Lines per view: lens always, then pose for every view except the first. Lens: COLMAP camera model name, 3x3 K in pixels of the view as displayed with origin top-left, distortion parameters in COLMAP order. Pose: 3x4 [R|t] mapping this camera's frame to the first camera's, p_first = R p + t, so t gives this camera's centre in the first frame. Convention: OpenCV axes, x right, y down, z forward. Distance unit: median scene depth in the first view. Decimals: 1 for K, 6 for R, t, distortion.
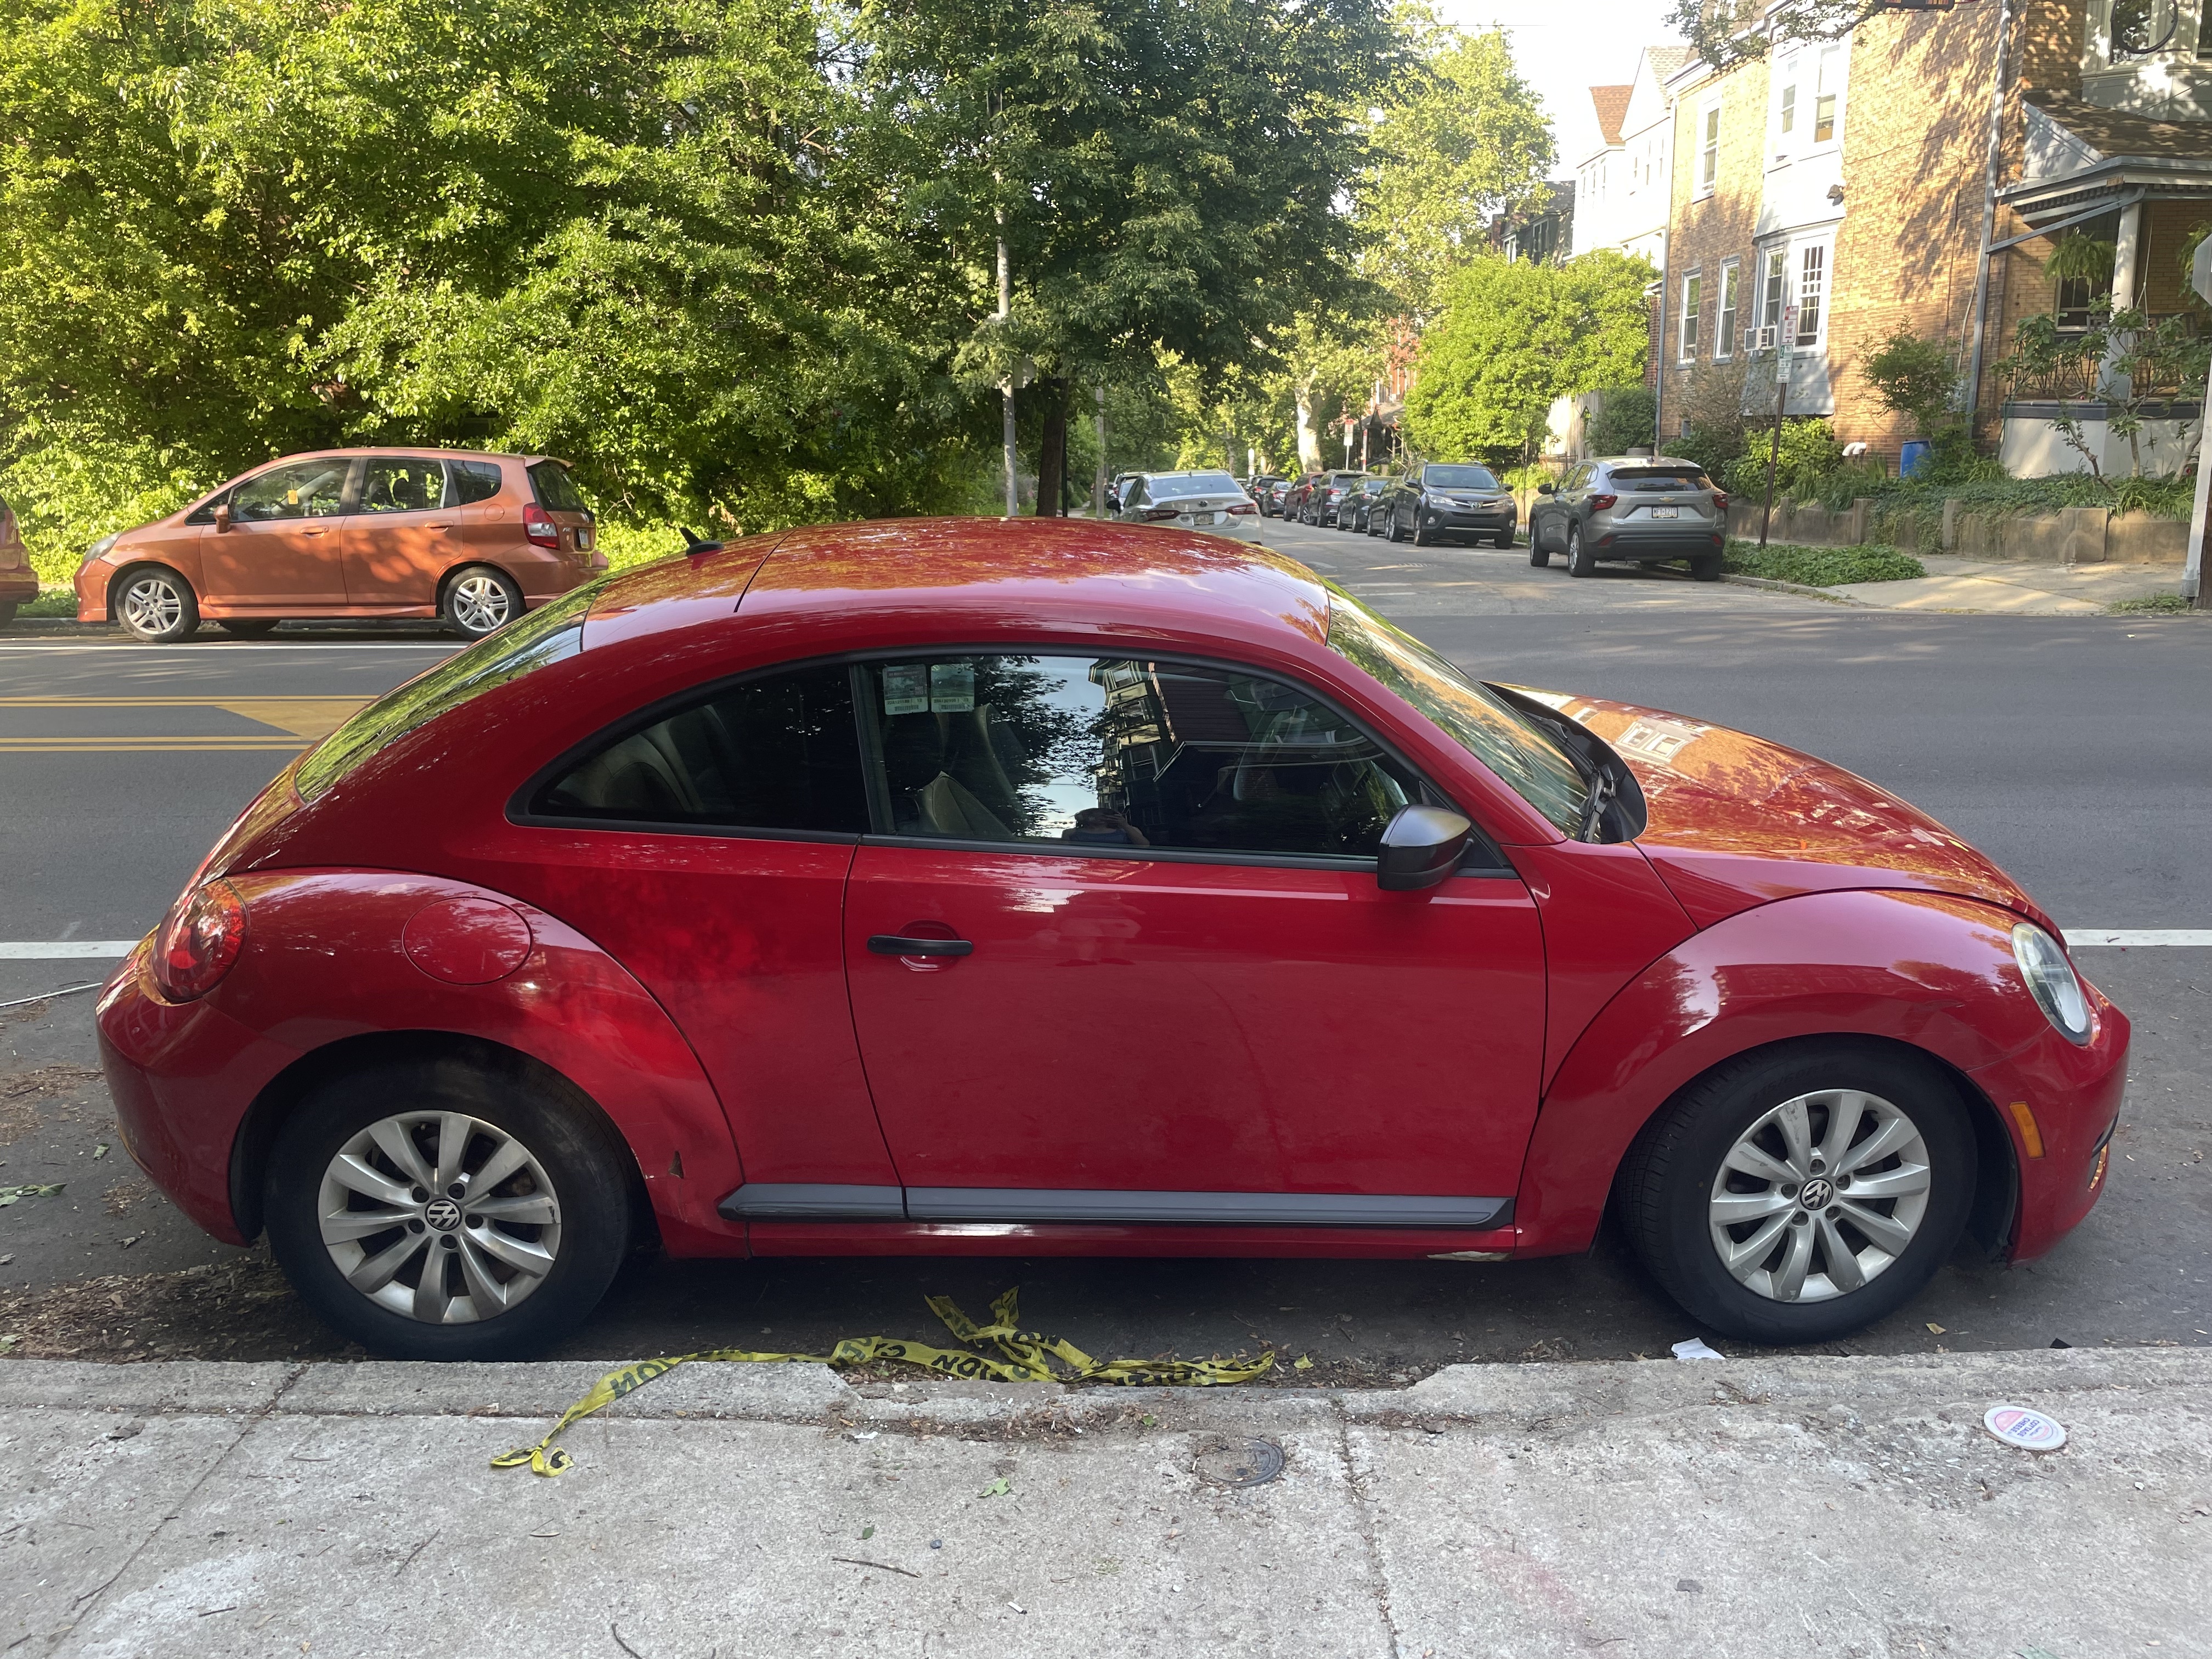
lens RADIAL K [[1849.9, 0, 1106.0], [0, 1849.9, 829.5], [0, 0, 1]] dist [0.005831, -0.008350]
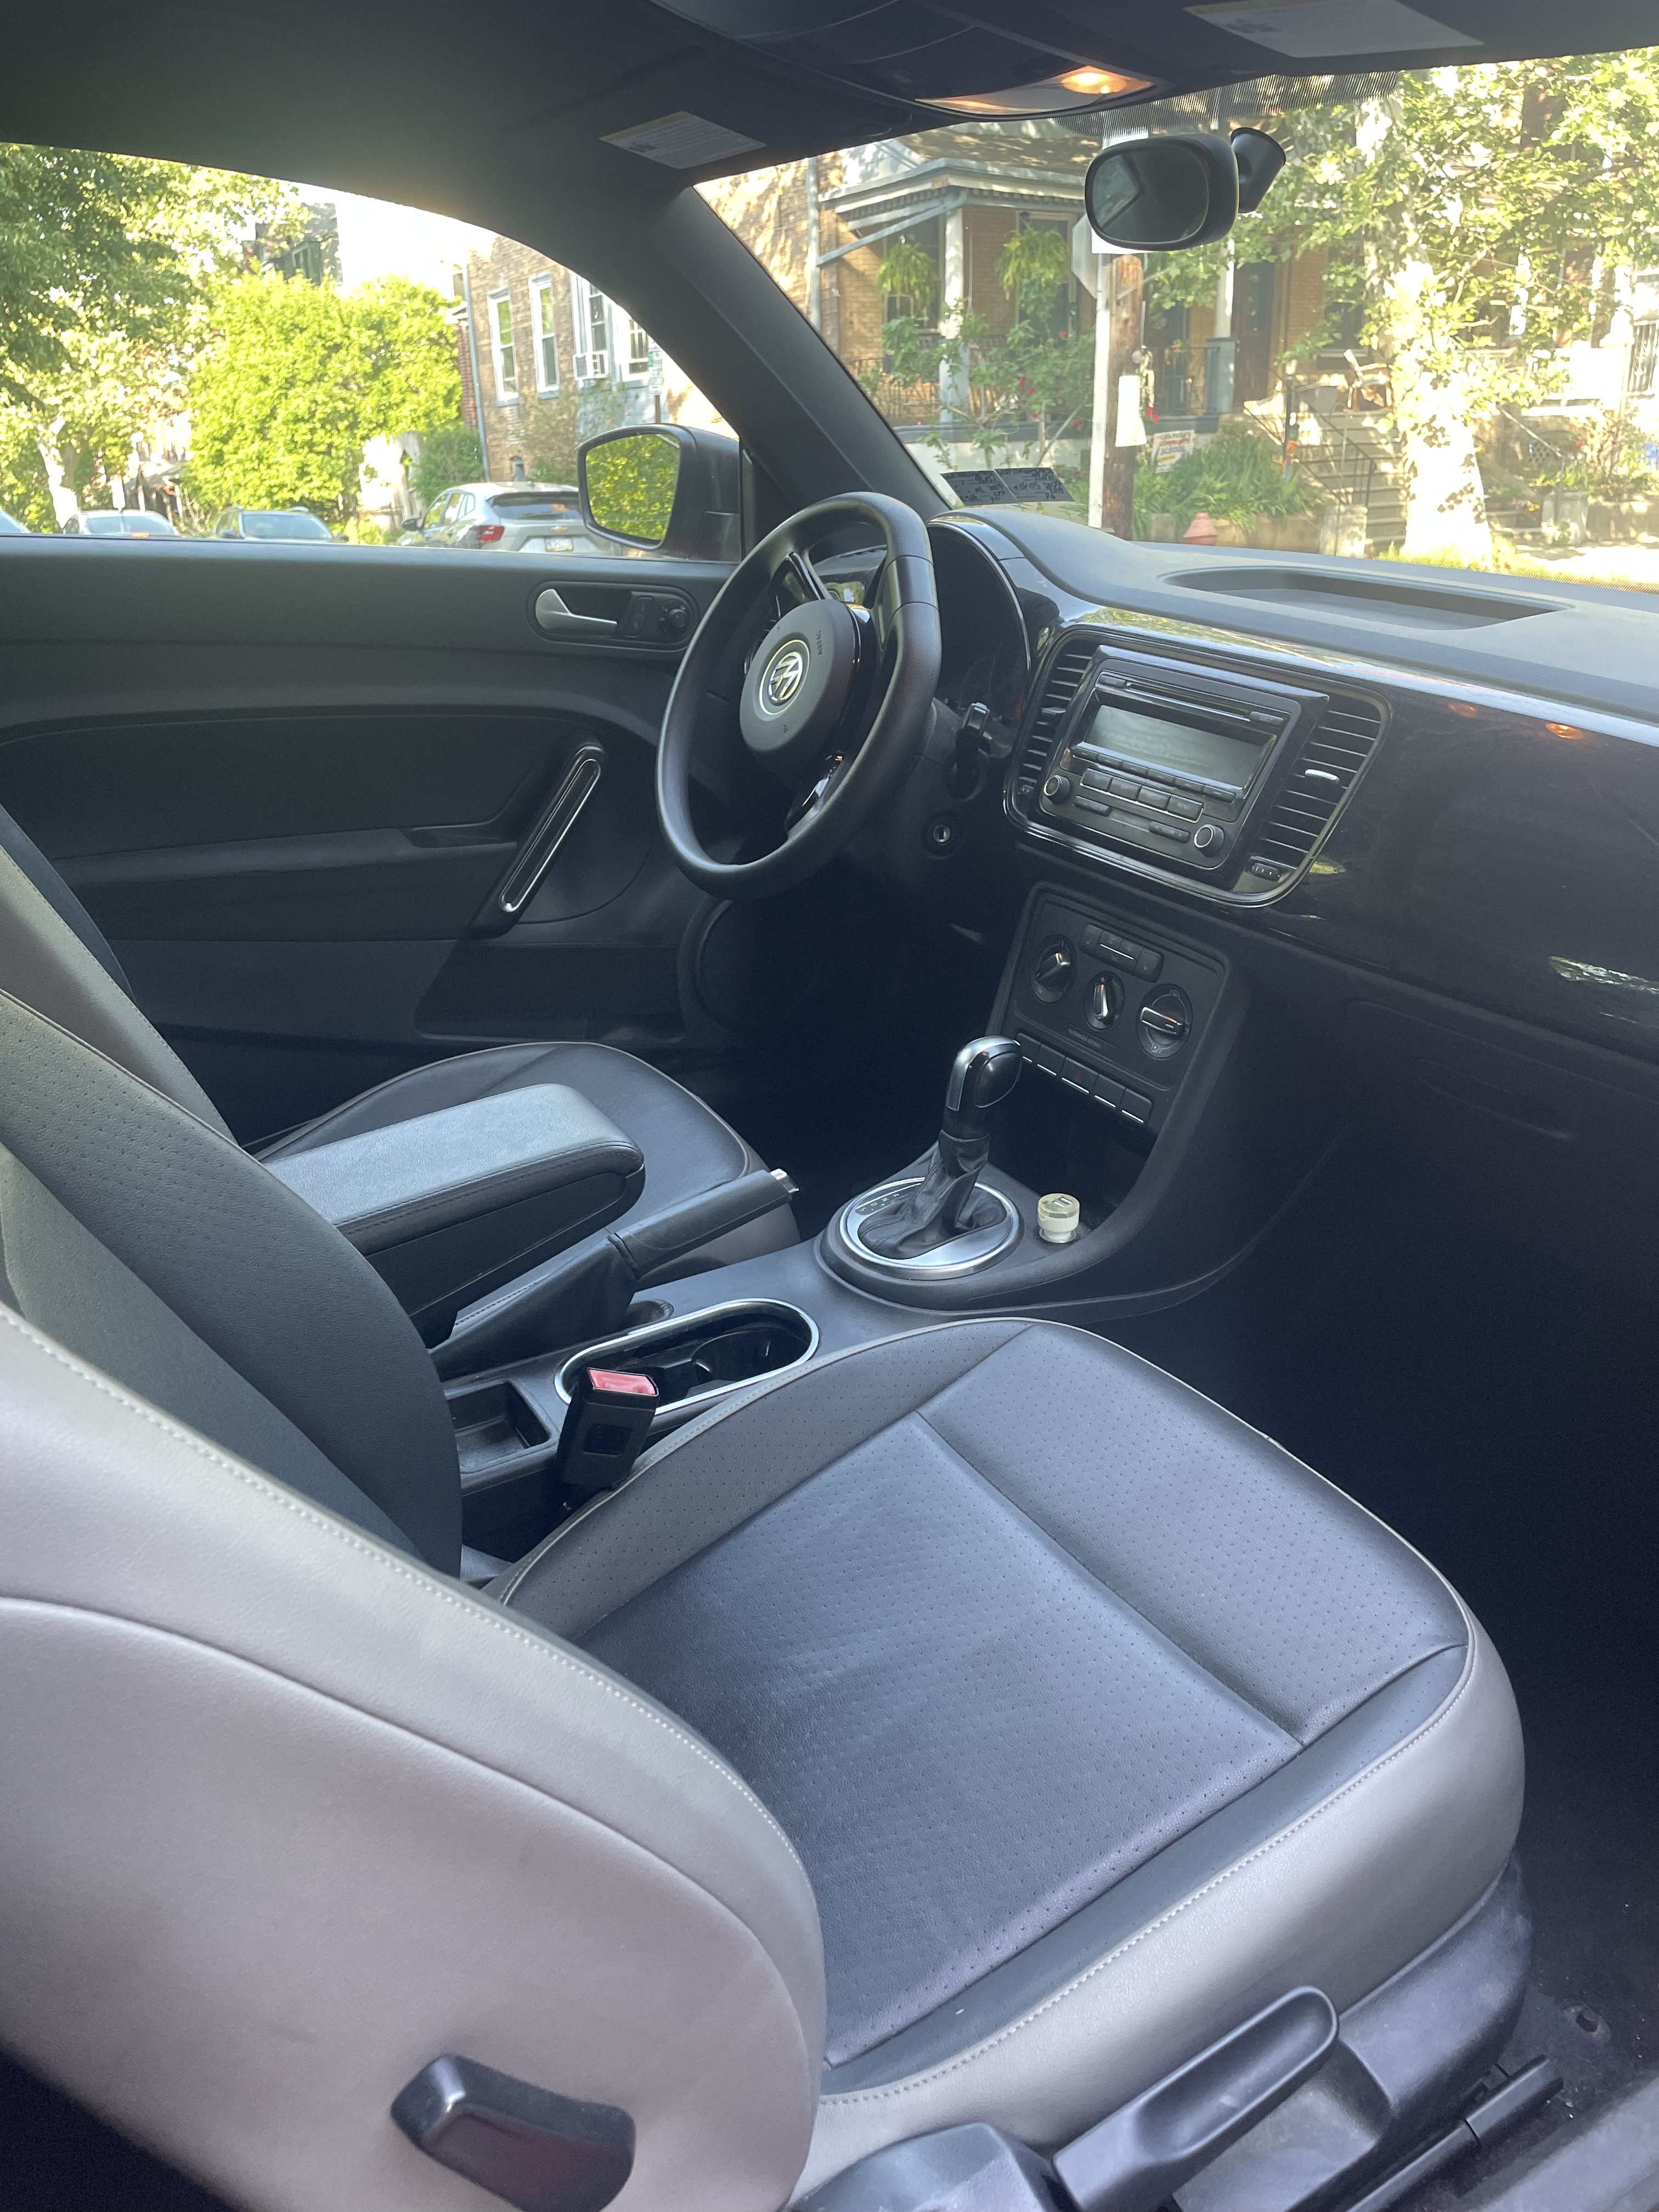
lens RADIAL K [[1849.9, 0, 832.0], [0, 1849.9, 1048.8], [0, 0, 1]] dist [0.005831, -0.008350]
pose [[0.871126, -0.161843, 0.463623, -0.014572], [0.135892, 0.986708, 0.089109, -0.000939], [-0.471882, -0.014622, 0.881541, 0.133378]]
